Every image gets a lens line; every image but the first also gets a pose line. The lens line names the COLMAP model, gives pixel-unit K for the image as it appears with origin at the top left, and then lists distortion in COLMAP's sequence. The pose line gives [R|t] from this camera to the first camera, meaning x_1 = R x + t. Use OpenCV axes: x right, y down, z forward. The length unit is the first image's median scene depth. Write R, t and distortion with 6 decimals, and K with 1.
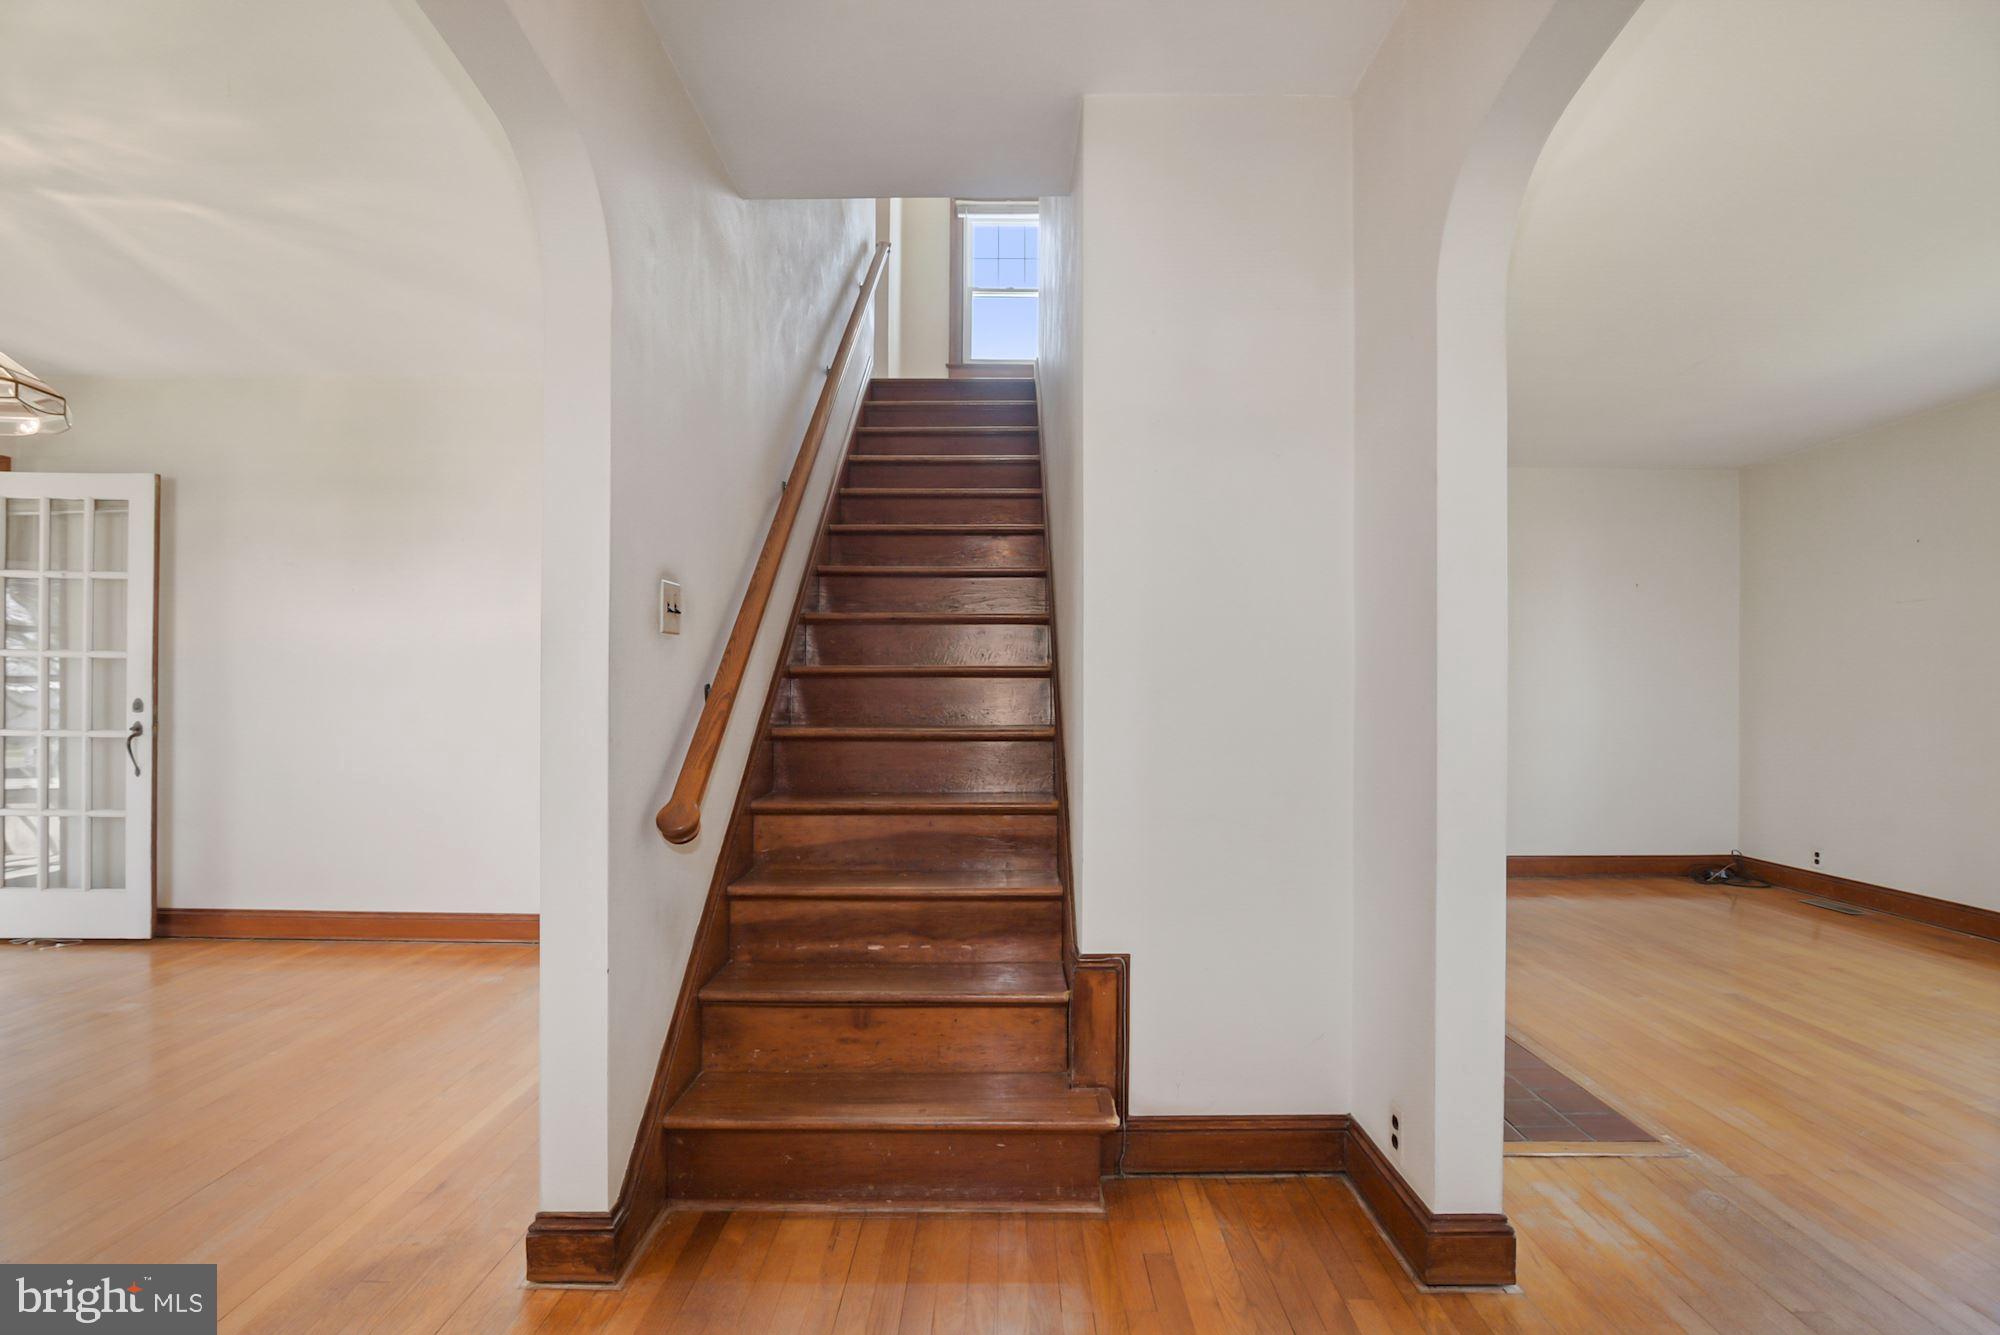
lens RADIAL K [[996.9, 0, 1000.2], [0, 996.9, 683.3], [0, 0, 1]] dist [-0.016532, -0.000417]
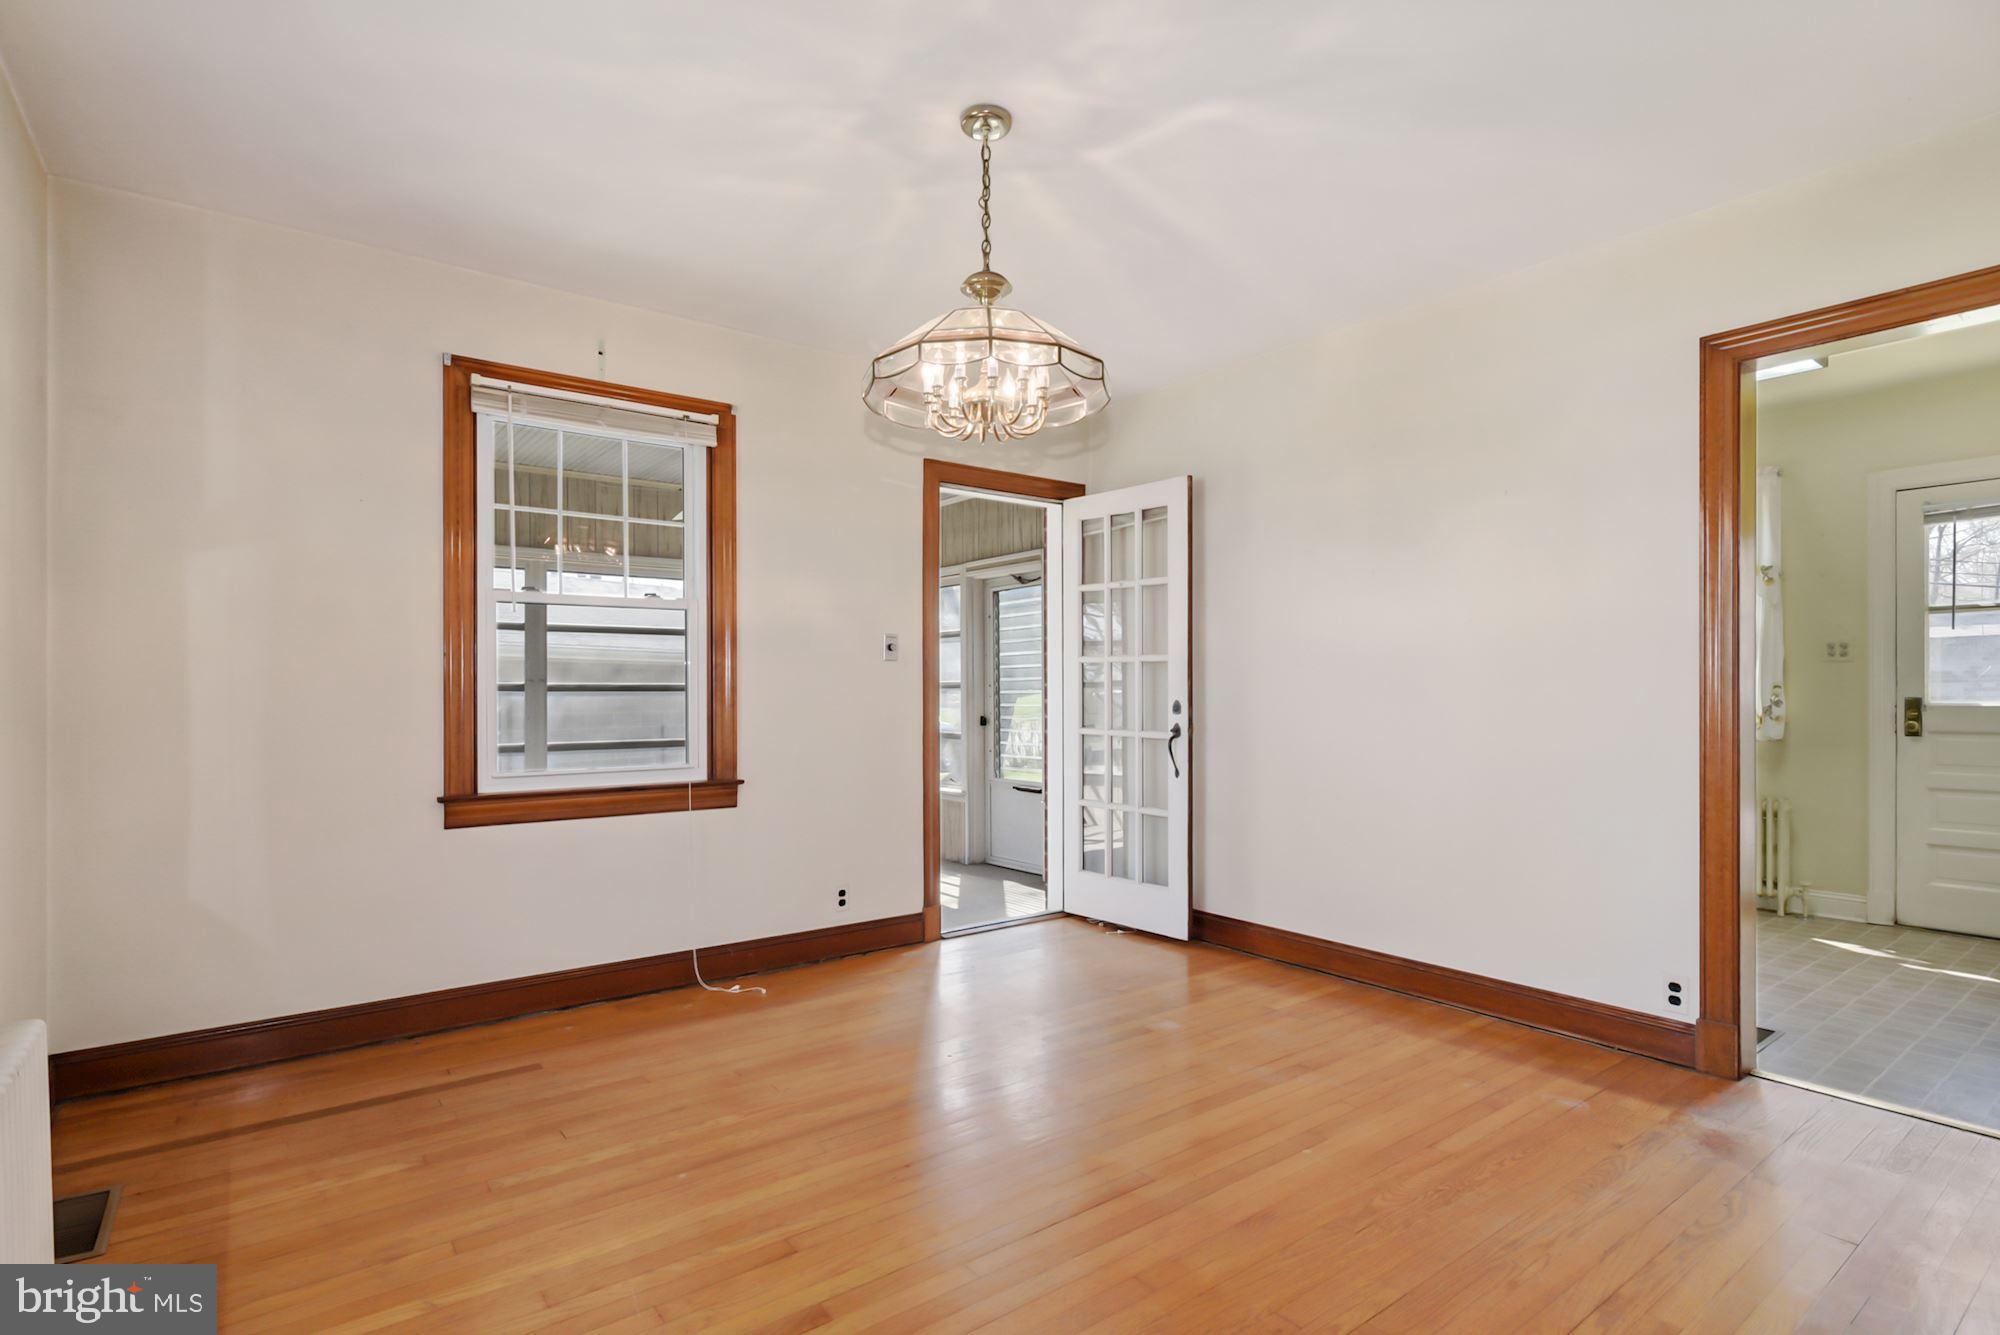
lens RADIAL K [[998.8, 0, 993.4], [0, 998.8, 689.6], [0, 0, 1]] dist [-0.000215, -0.000420]
pose [[0.616670, -0.005745, -0.787201, -0.185991], [0.009168, 0.999958, -0.000115, 0.002764], [0.787169, -0.007146, 0.616696, 0.220628]]
